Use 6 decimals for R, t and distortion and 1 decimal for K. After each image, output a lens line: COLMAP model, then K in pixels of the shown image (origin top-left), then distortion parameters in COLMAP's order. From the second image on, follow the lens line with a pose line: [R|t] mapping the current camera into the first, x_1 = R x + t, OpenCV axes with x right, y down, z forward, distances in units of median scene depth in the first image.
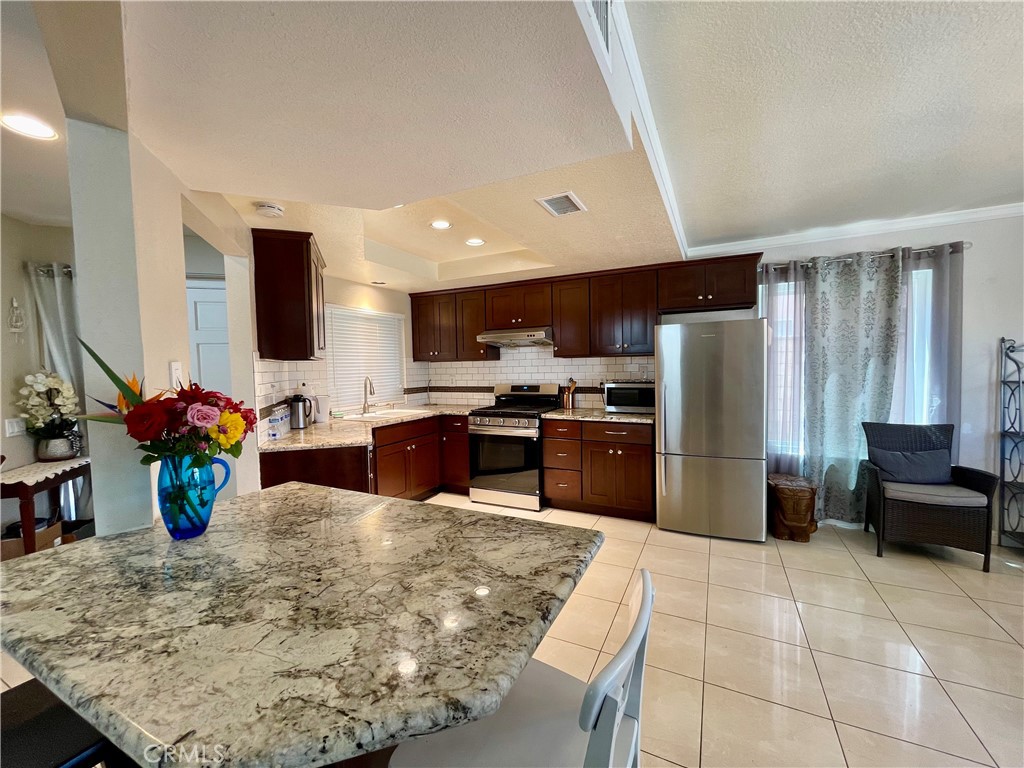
lens RADIAL K [[408.7, 0, 505.7], [0, 408.7, 388.1], [0, 0, 1]] dist [0.001977, 0.000104]
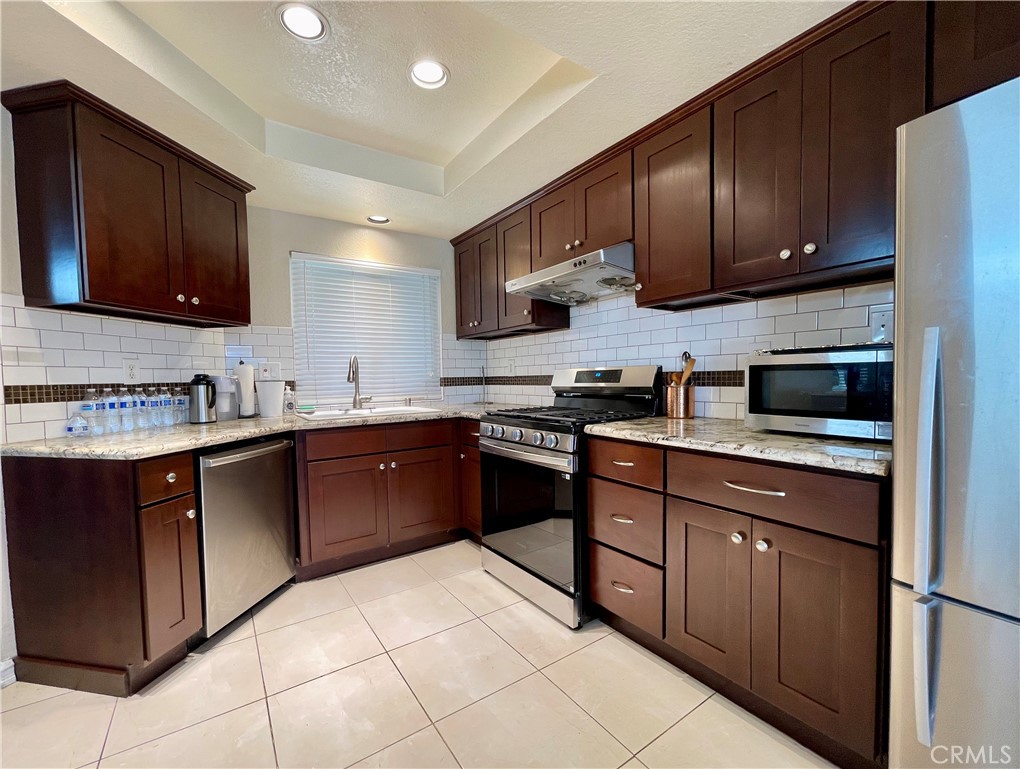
lens RADIAL K [[414.1, 0, 505.0], [0, 414.1, 397.5], [0, 0, 1]] dist [-0.000996, 0.000152]
pose [[0.868835, 0.026520, -0.494391, 0.236260], [-0.025118, 0.999640, 0.009479, 0.029987], [0.494464, 0.004183, 0.869188, 0.534632]]
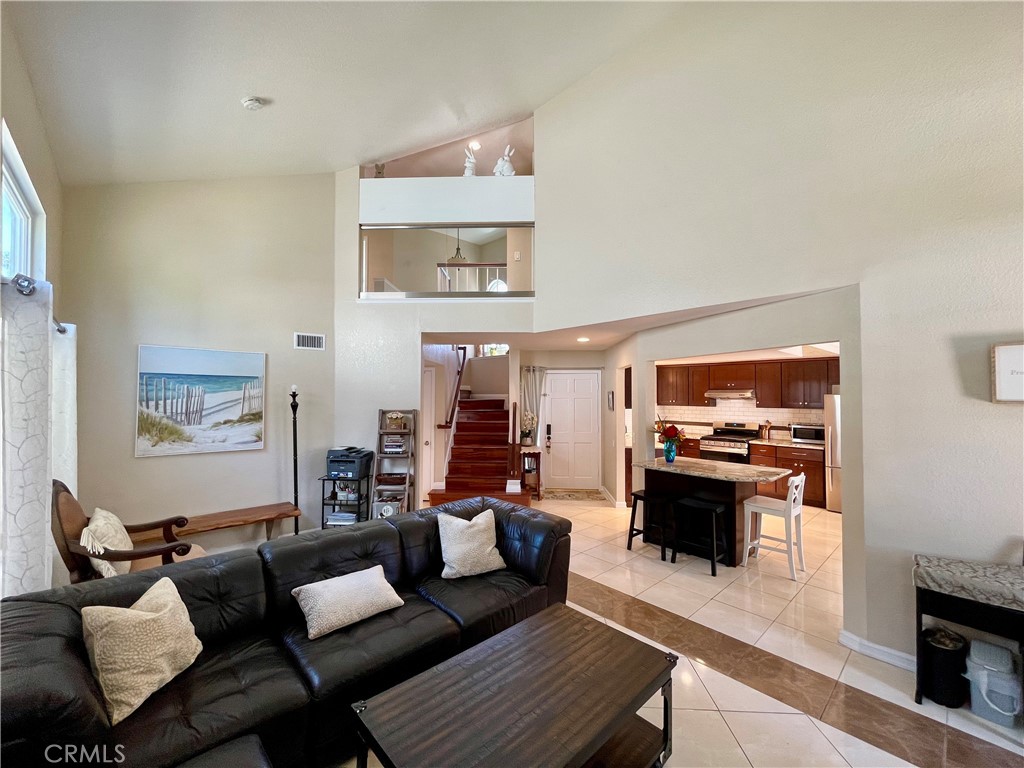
lens RADIAL K [[415.7, 0, 507.5], [0, 415.7, 387.1], [0, 0, 1]] dist [-0.003780, 0.000412]
pose [[0.933992, 0.016105, -0.356932, -0.242445], [-0.038739, 0.997659, -0.056356, -0.024782], [0.355189, 0.066463, 0.932429, -1.016609]]
